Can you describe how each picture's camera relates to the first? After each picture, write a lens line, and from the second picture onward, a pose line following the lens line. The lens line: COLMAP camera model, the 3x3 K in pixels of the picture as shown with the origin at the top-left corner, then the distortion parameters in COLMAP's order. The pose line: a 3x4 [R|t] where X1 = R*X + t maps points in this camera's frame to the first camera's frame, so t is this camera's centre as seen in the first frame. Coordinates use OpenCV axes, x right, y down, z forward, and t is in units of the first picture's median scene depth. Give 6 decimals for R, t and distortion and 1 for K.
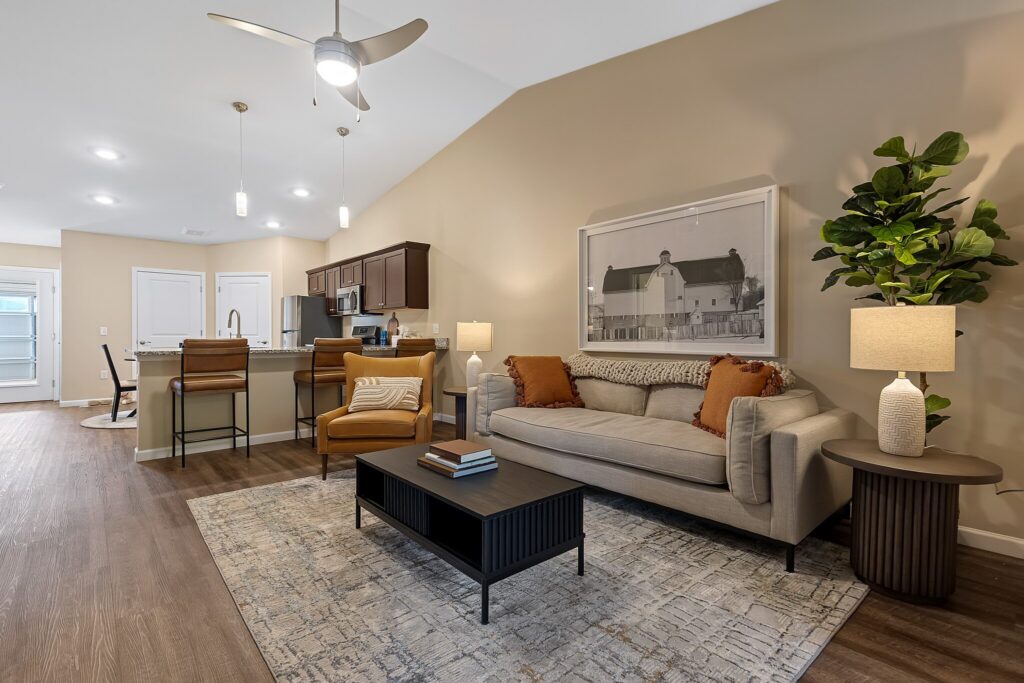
lens RADIAL K [[477.2, 0, 509.3], [0, 477.2, 338.3], [0, 0, 1]] dist [0.009870, -0.000911]
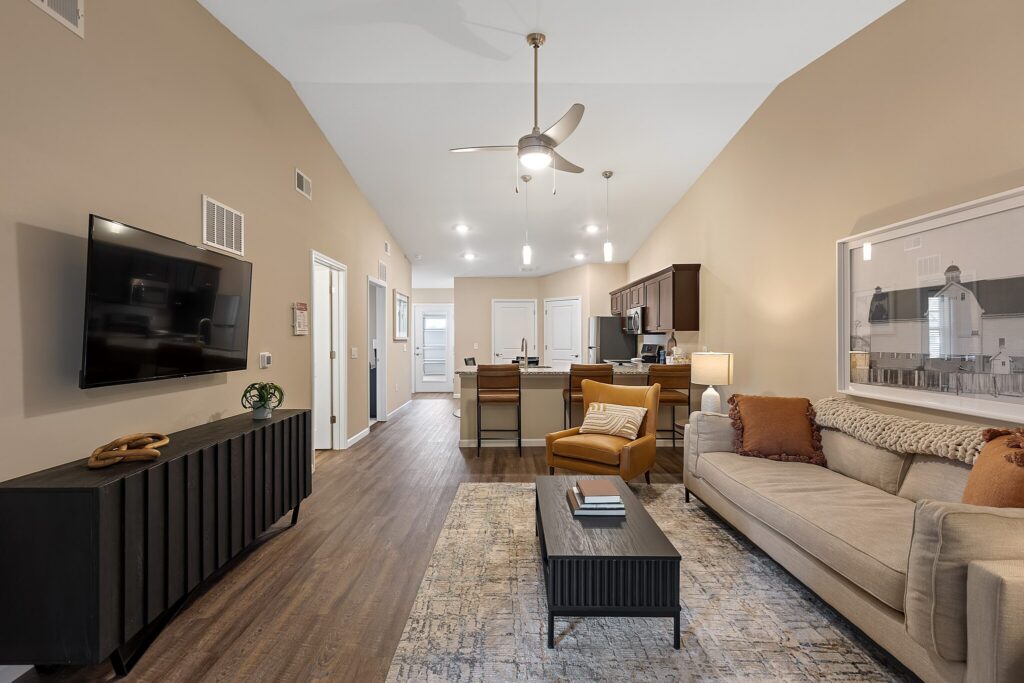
lens RADIAL K [[477.2, 0, 509.3], [0, 477.2, 338.3], [0, 0, 1]] dist [0.009870, -0.000911]
pose [[0.749733, 0.001409, -0.661739, 0.318508], [-0.002020, 0.999998, -0.000159, -0.077816], [0.661738, 0.001456, 0.749734, 0.028070]]
